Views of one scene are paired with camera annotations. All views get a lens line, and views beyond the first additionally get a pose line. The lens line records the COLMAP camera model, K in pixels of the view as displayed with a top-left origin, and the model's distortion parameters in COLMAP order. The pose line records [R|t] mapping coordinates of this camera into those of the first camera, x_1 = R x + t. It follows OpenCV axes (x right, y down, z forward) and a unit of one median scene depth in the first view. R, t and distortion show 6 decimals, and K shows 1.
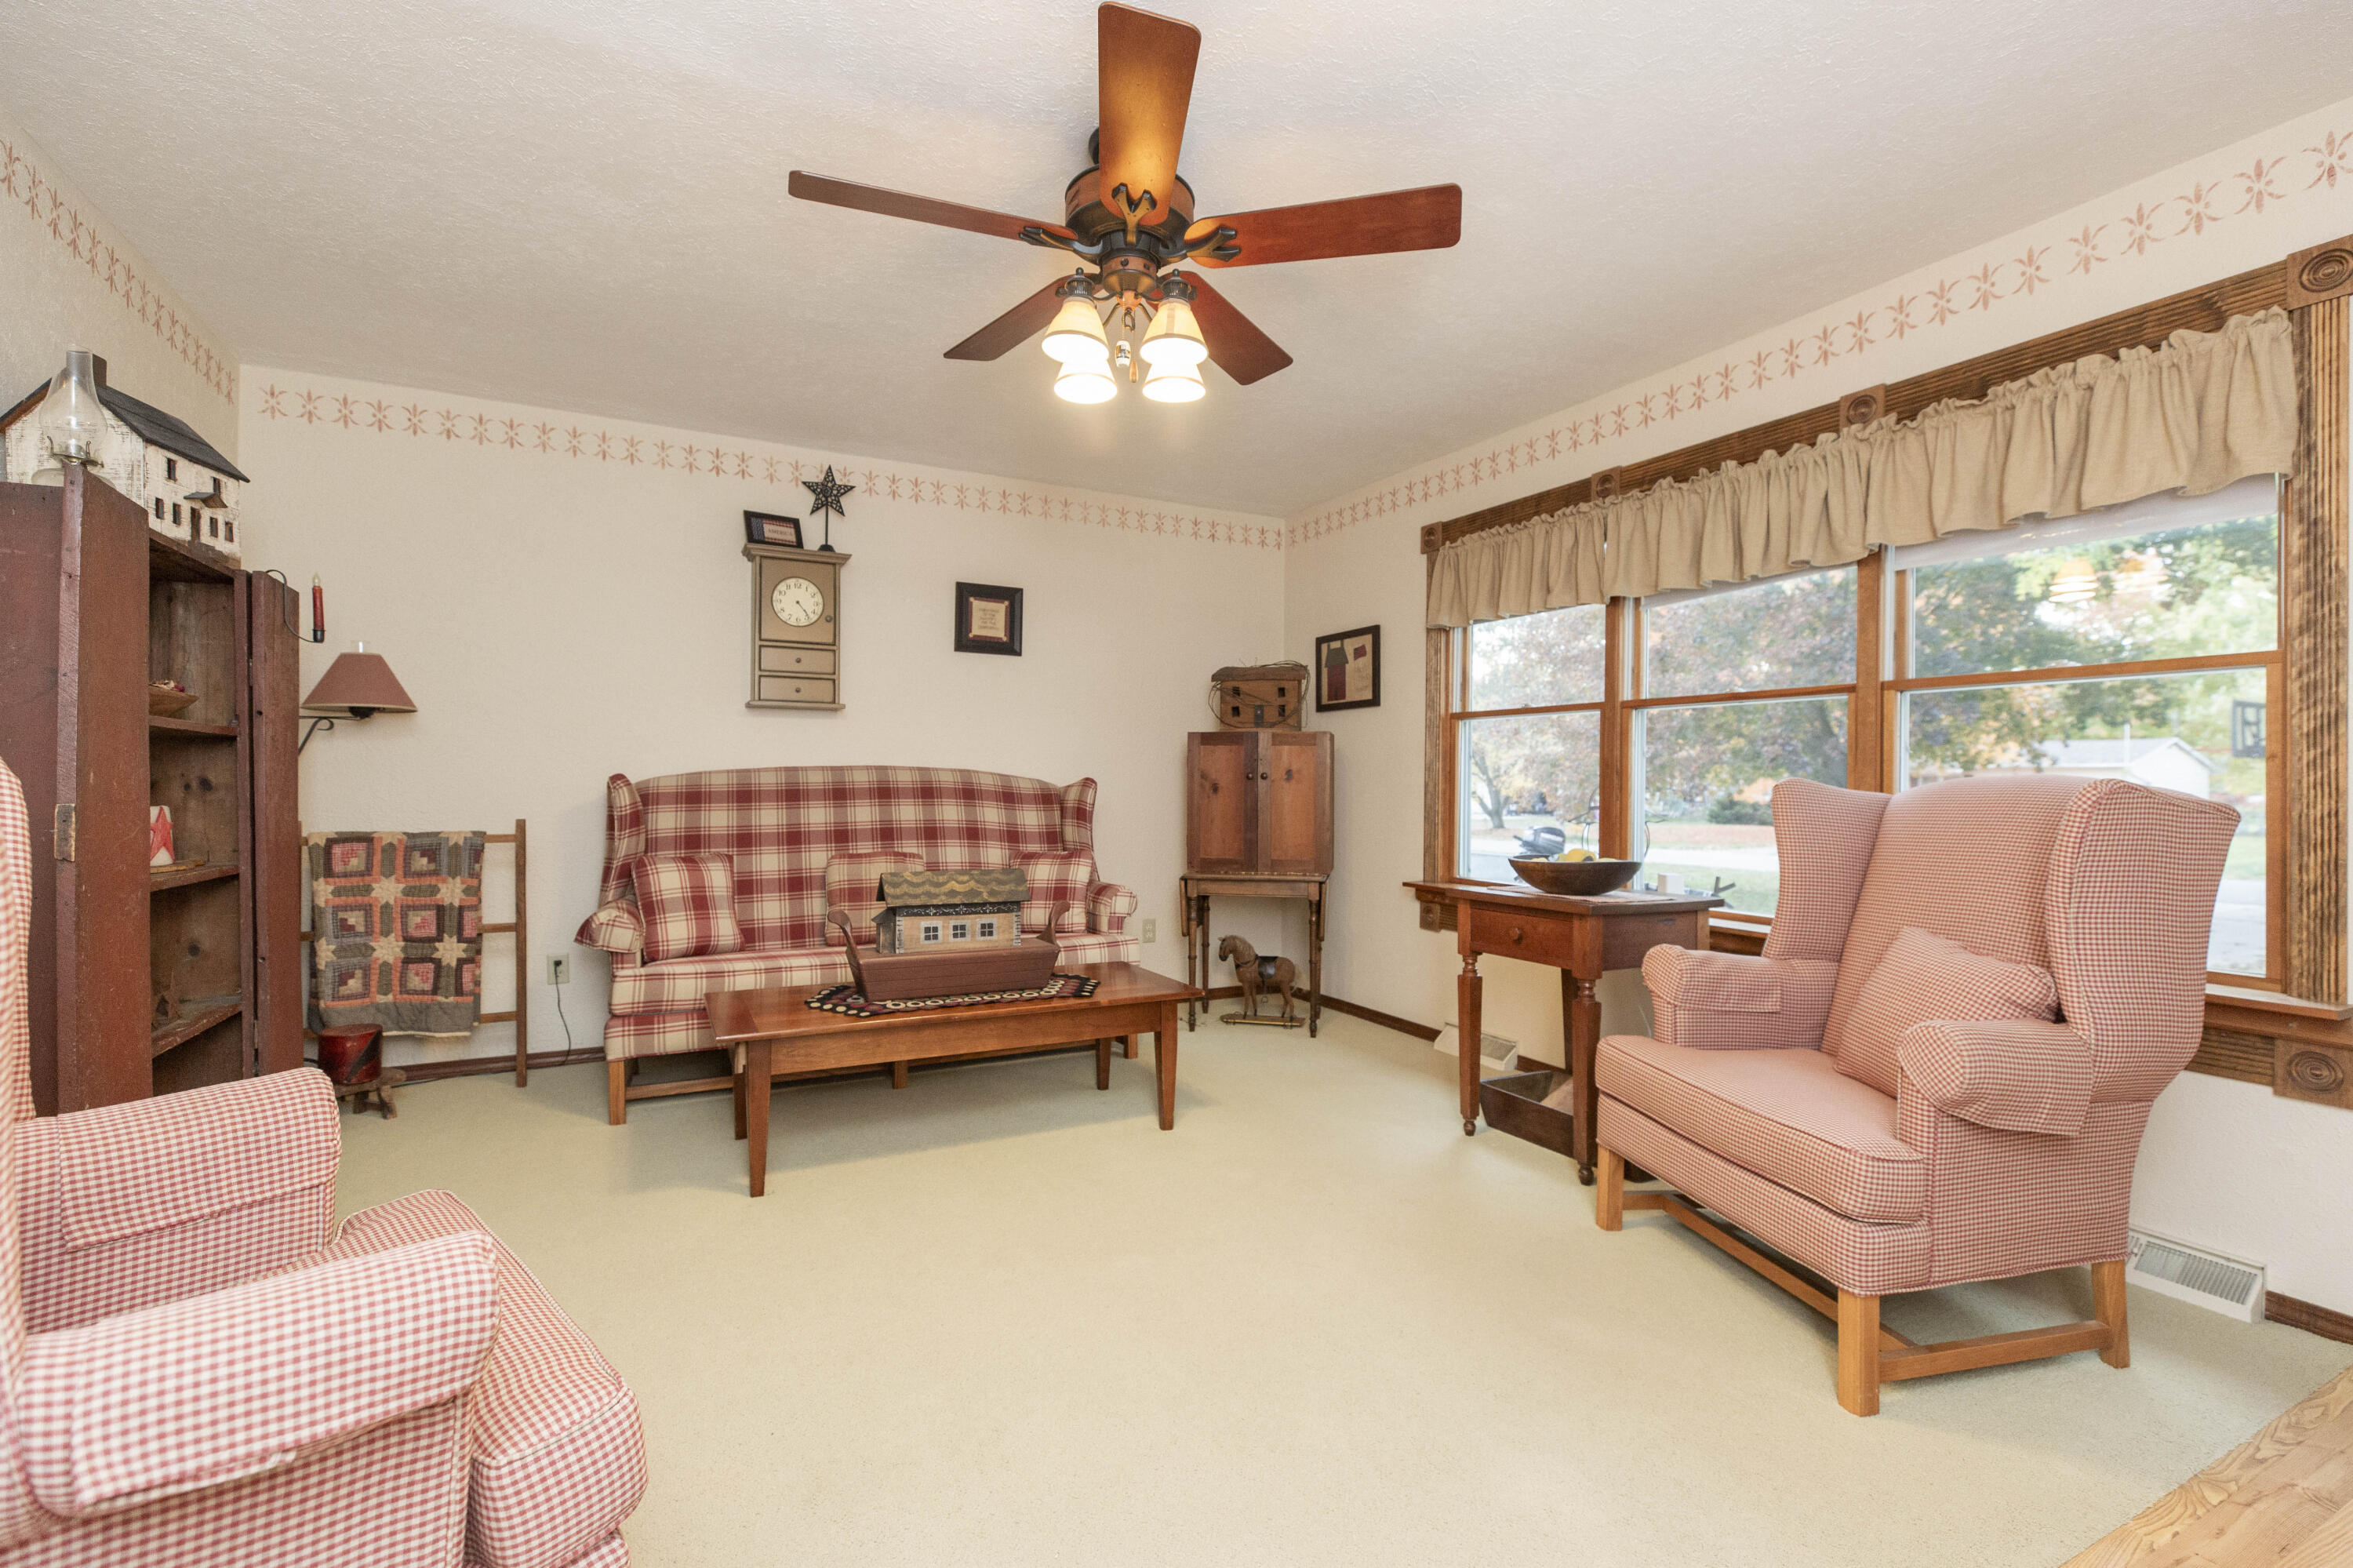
lens RADIAL K [[1074.4, 0, 1177.8], [0, 1074.4, 788.1], [0, 0, 1]] dist [0.002645, 0.000232]
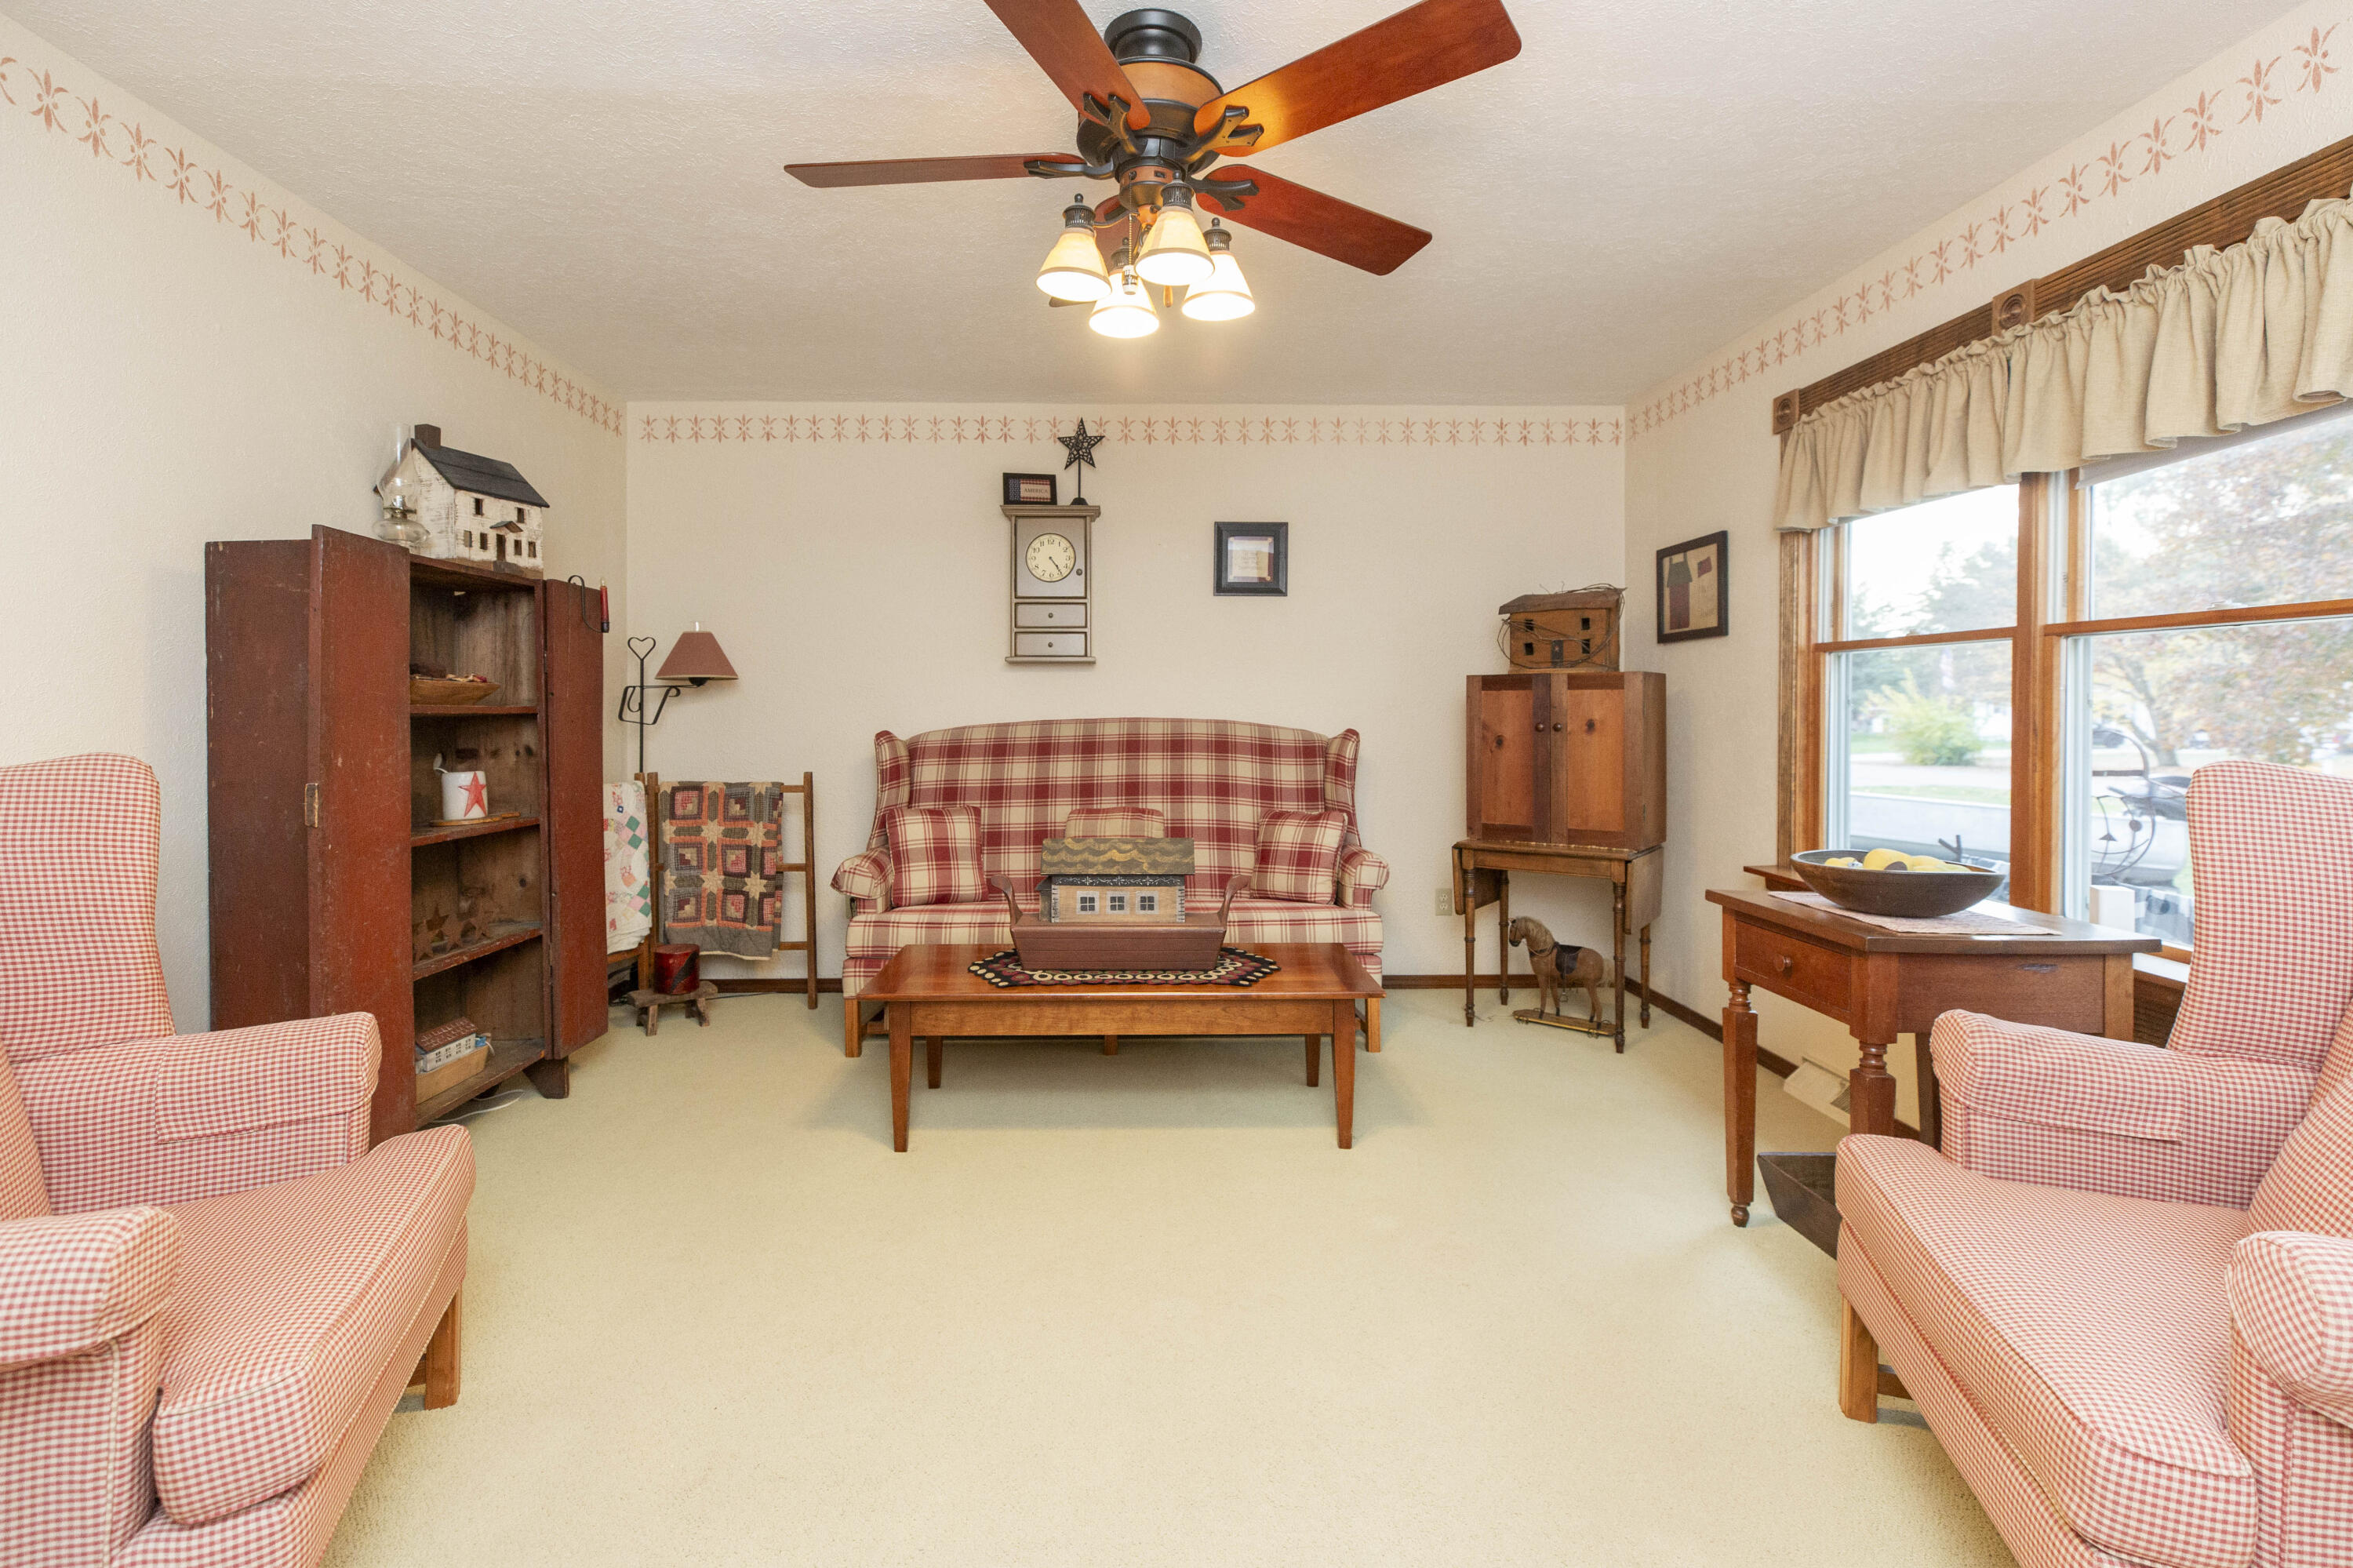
lens RADIAL K [[1116.0, 0, 1171.6], [0, 1116.0, 718.0], [0, 0, 1]] dist [0.001735, 0.000185]
pose [[0.890490, -0.002530, -0.454996, 0.260072], [0.006880, 0.999945, 0.007905, -0.034326], [0.454951, -0.010170, 0.890458, 0.130883]]
